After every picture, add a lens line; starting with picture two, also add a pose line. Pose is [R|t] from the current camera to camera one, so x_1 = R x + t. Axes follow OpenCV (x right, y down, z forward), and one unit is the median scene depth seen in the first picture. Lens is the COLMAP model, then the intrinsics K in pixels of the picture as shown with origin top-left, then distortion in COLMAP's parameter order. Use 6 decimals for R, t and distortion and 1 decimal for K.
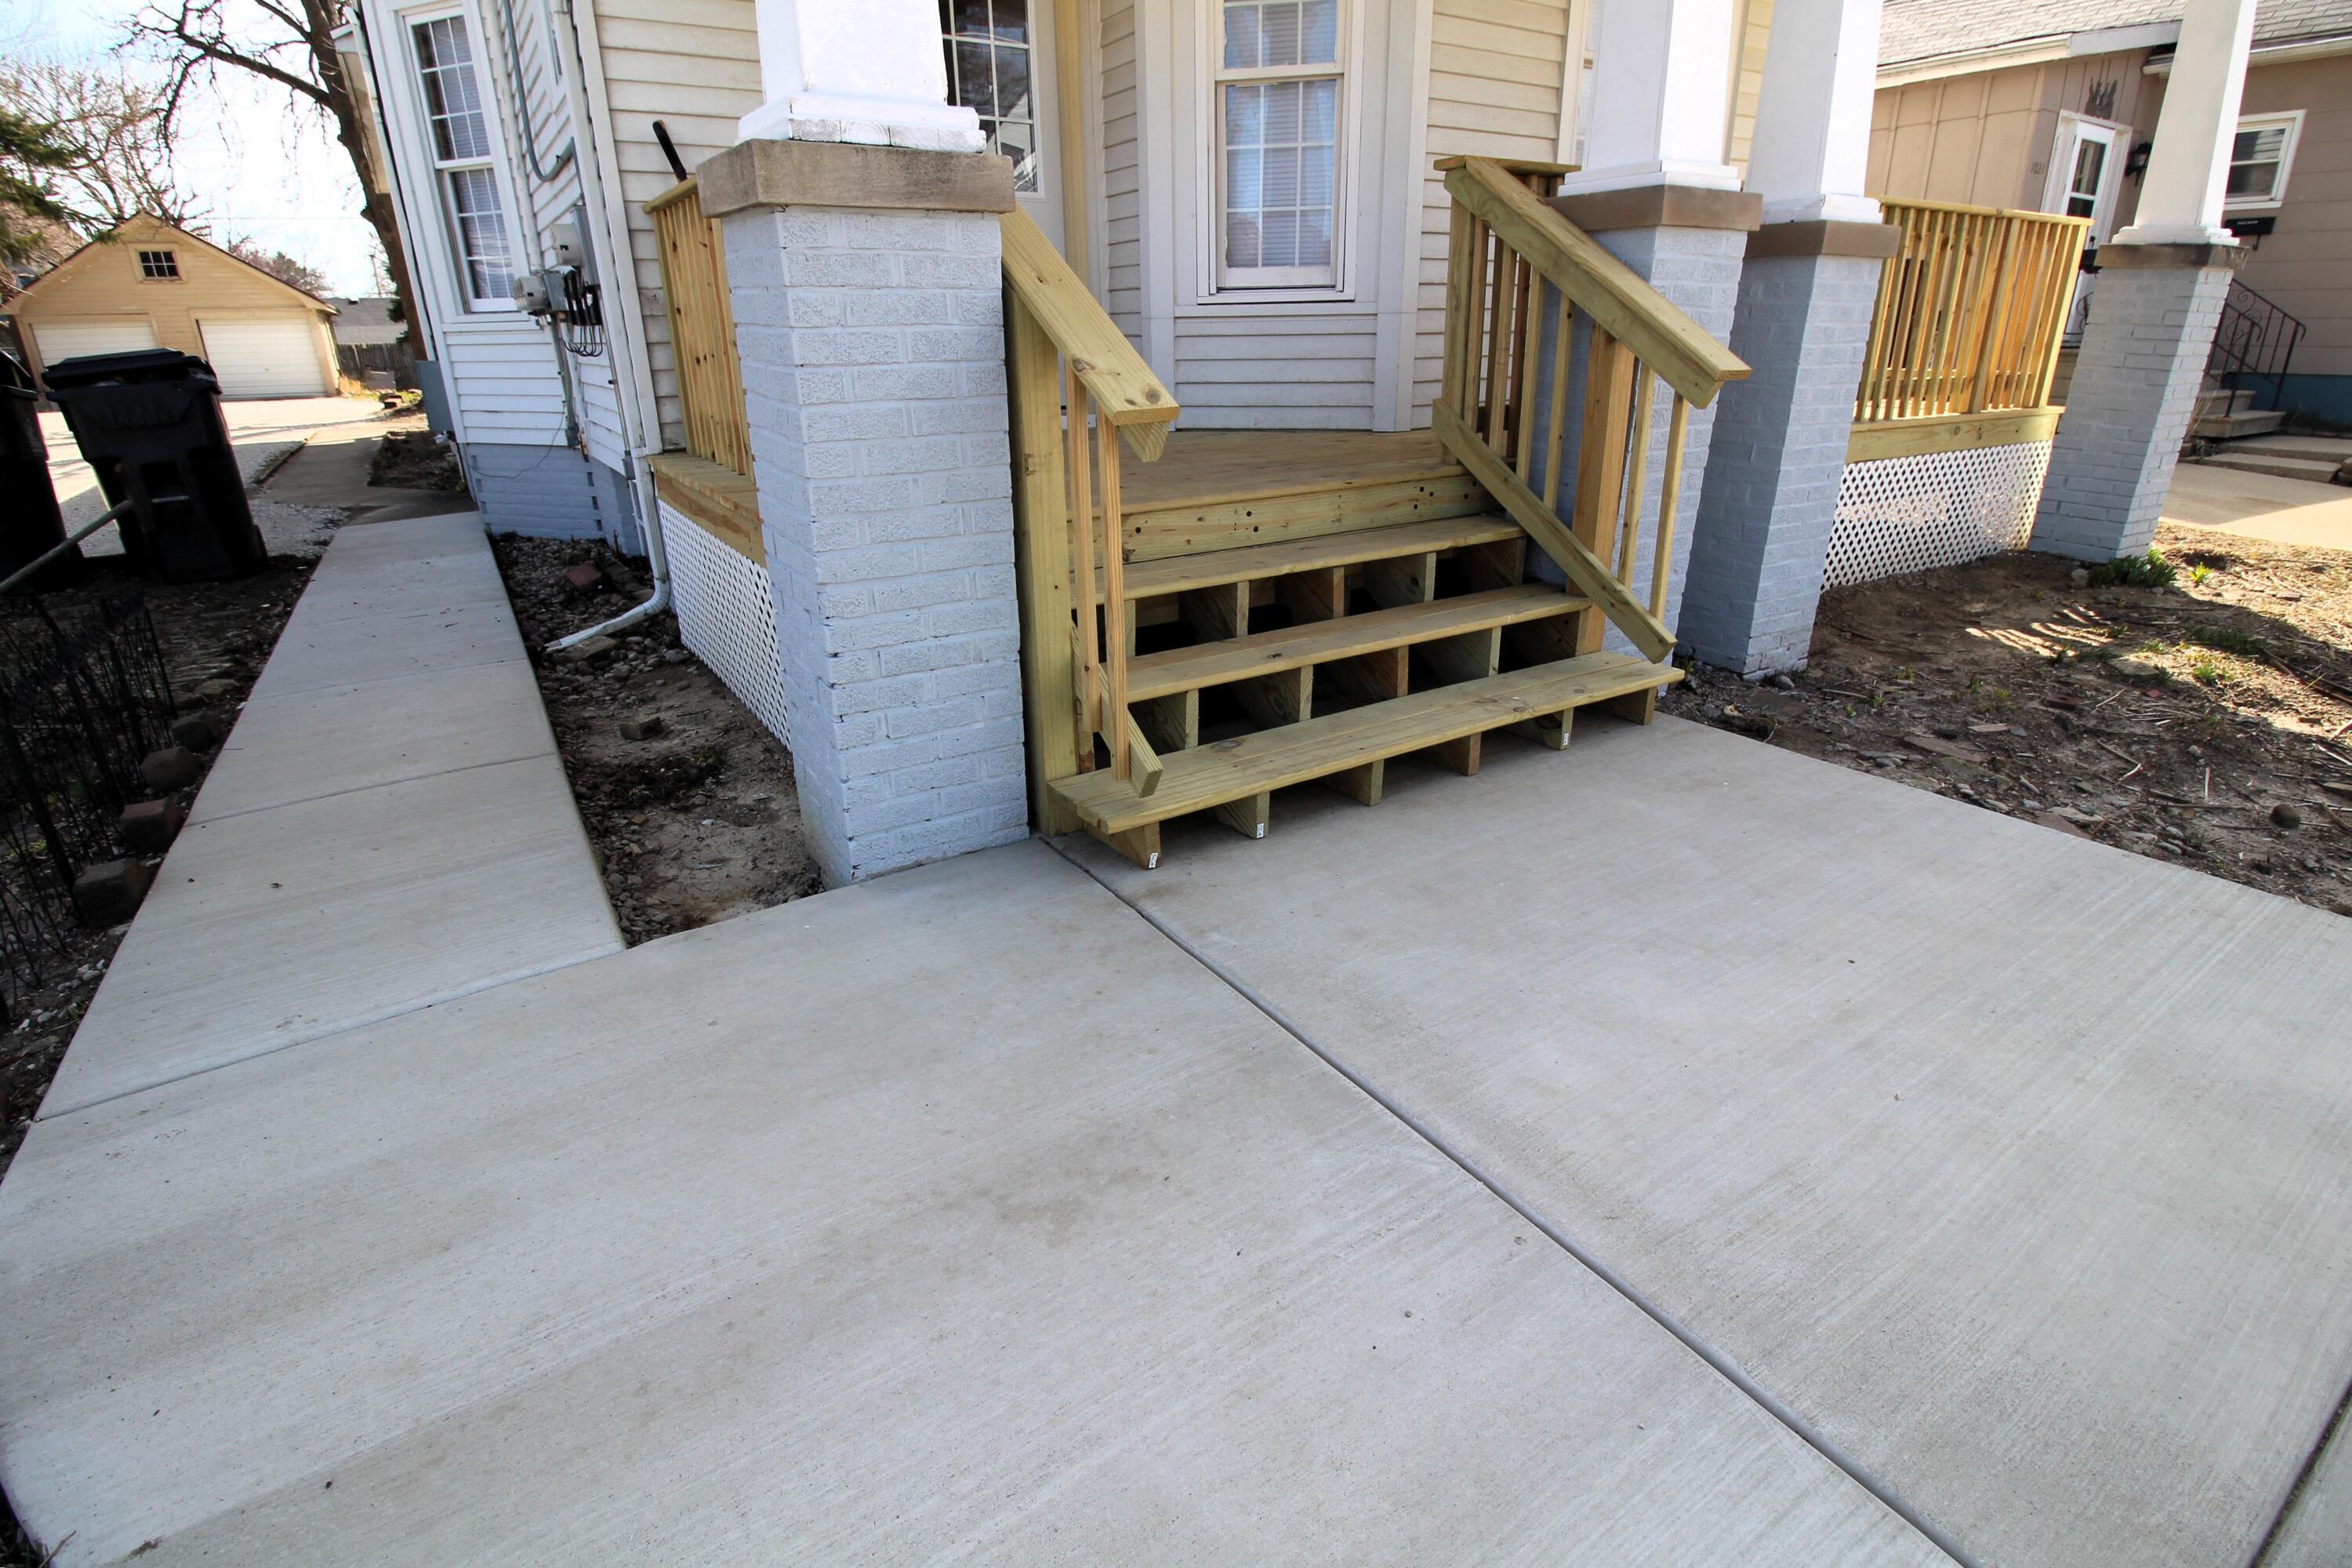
lens RADIAL K [[1102.1, 0, 1161.8], [0, 1102.1, 759.4], [0, 0, 1]] dist [0.007874, -0.015848]
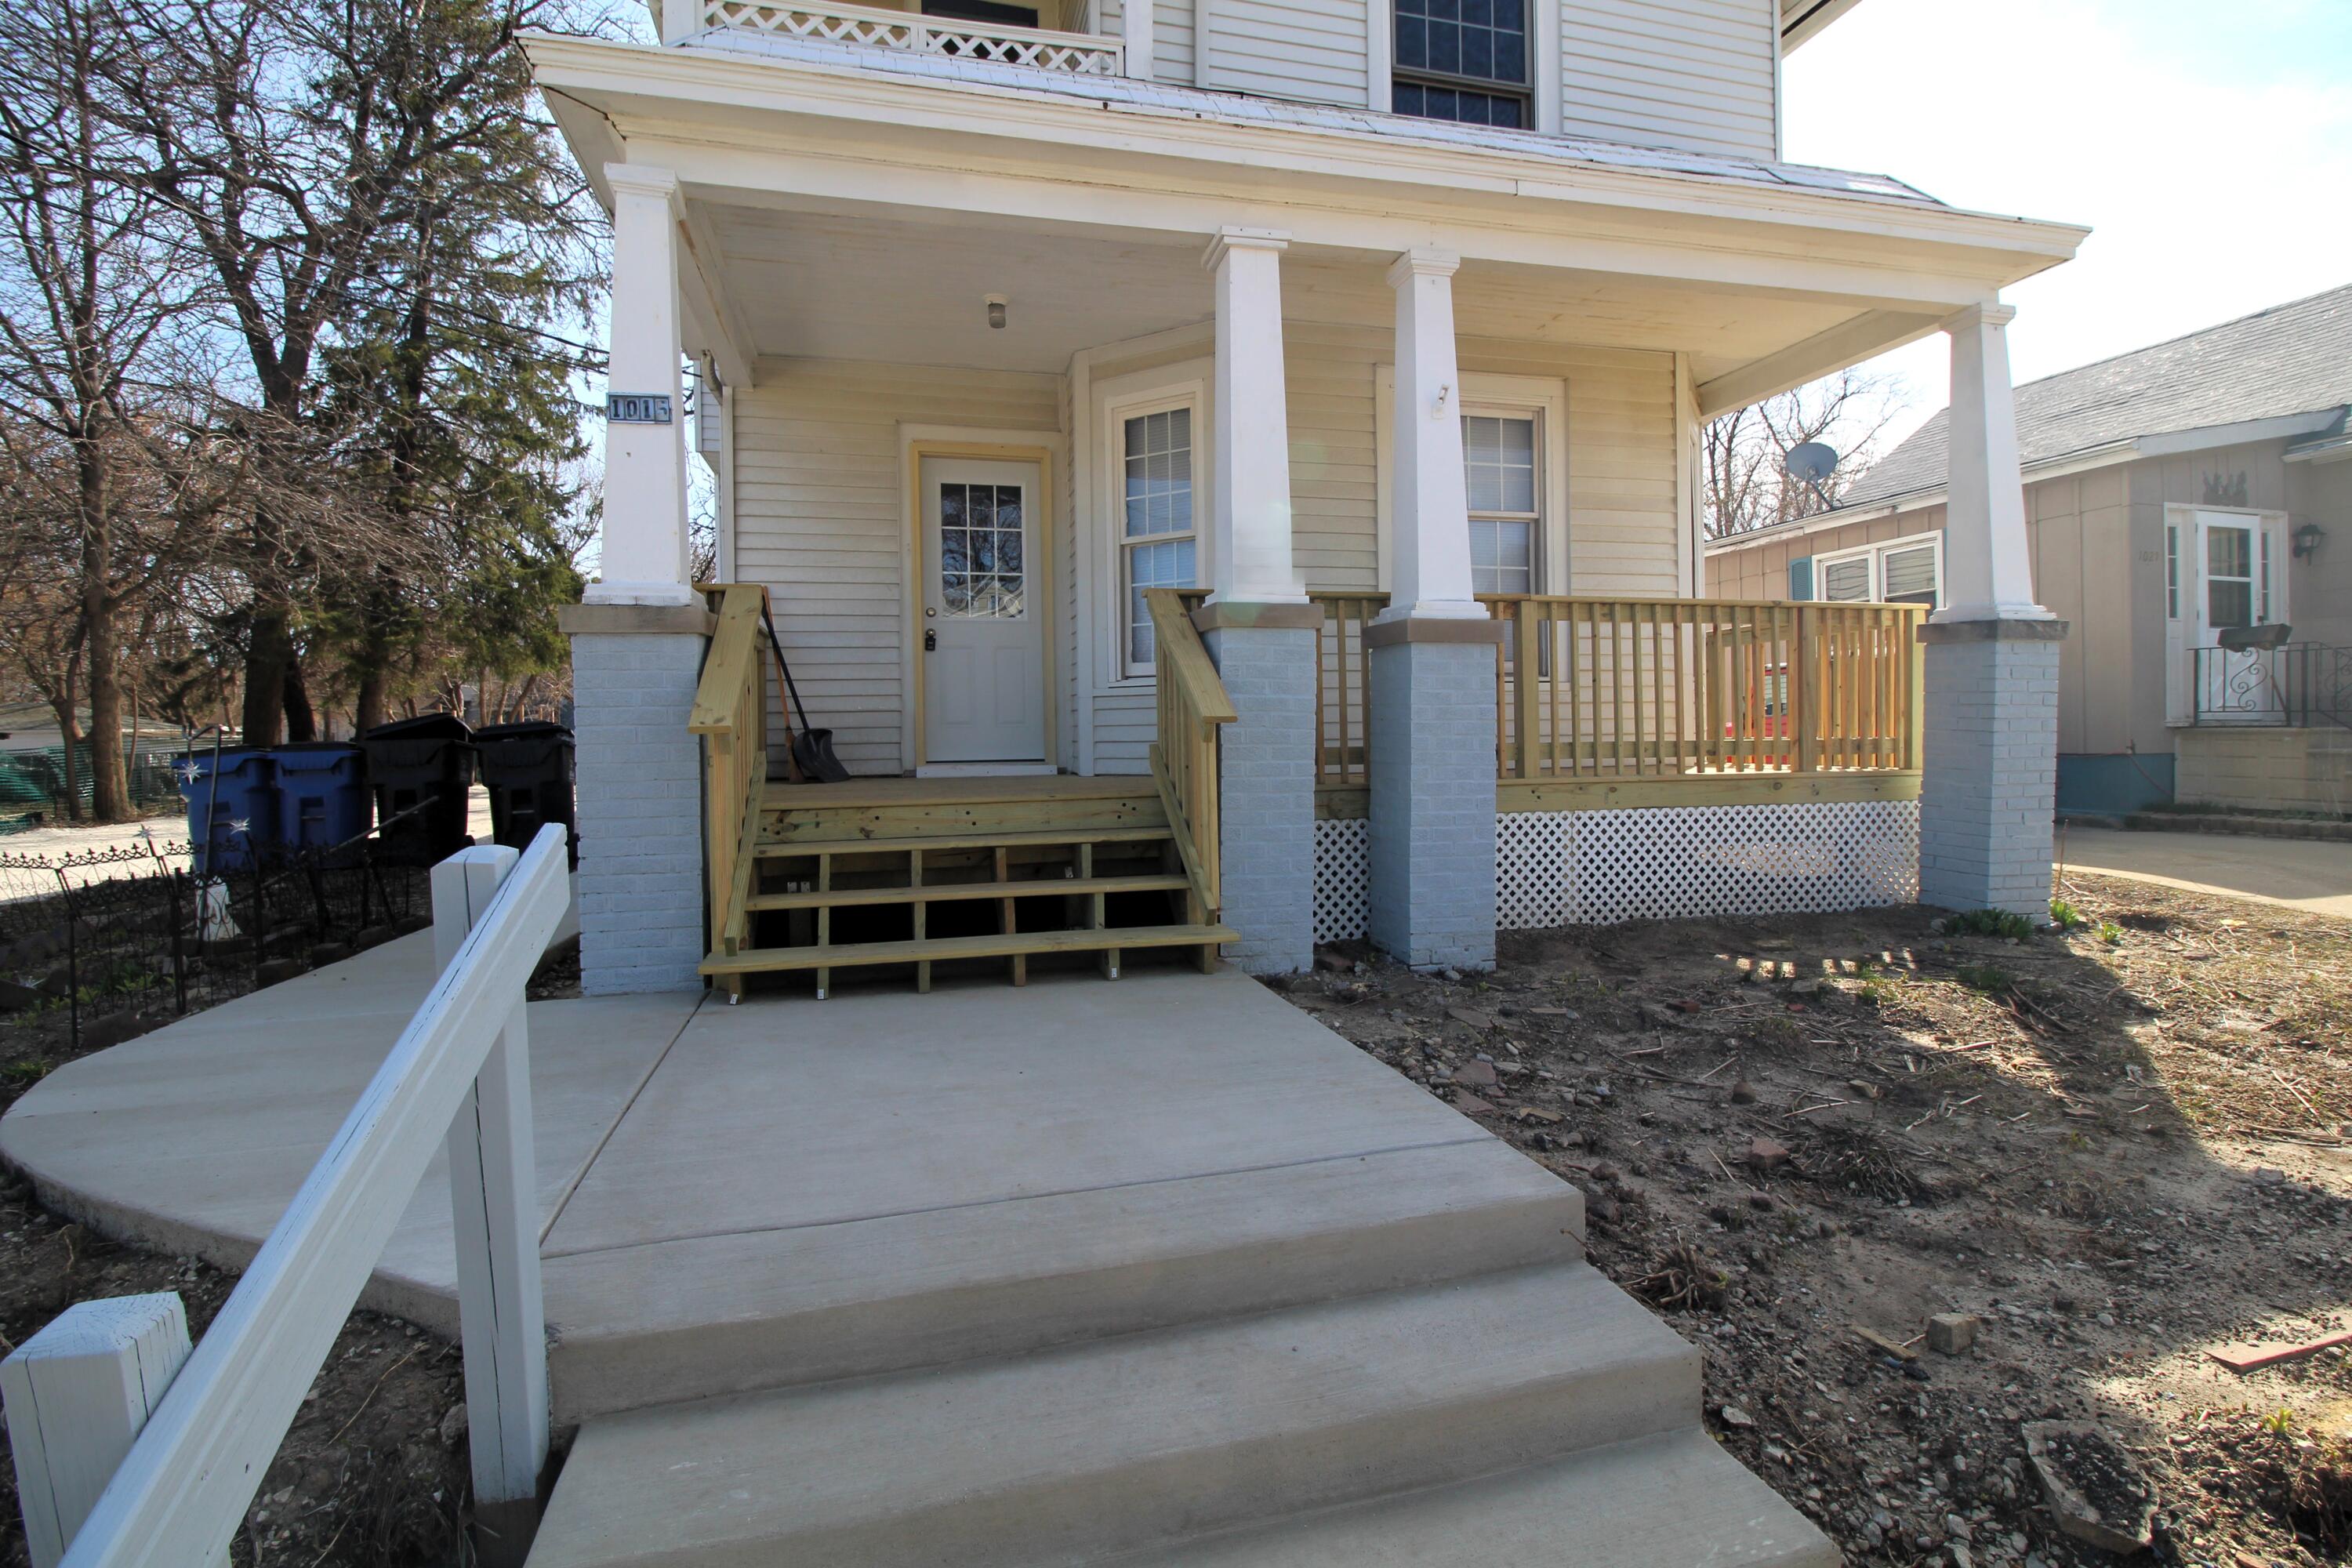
lens RADIAL K [[1102.1, 0, 1161.8], [0, 1102.1, 759.4], [0, 0, 1]] dist [0.007874, -0.015848]
pose [[0.949364, 0.009002, -0.314049, 0.559783], [-0.113671, 0.941712, -0.316634, 0.104347], [0.292893, 0.336299, 0.895051, -0.187670]]
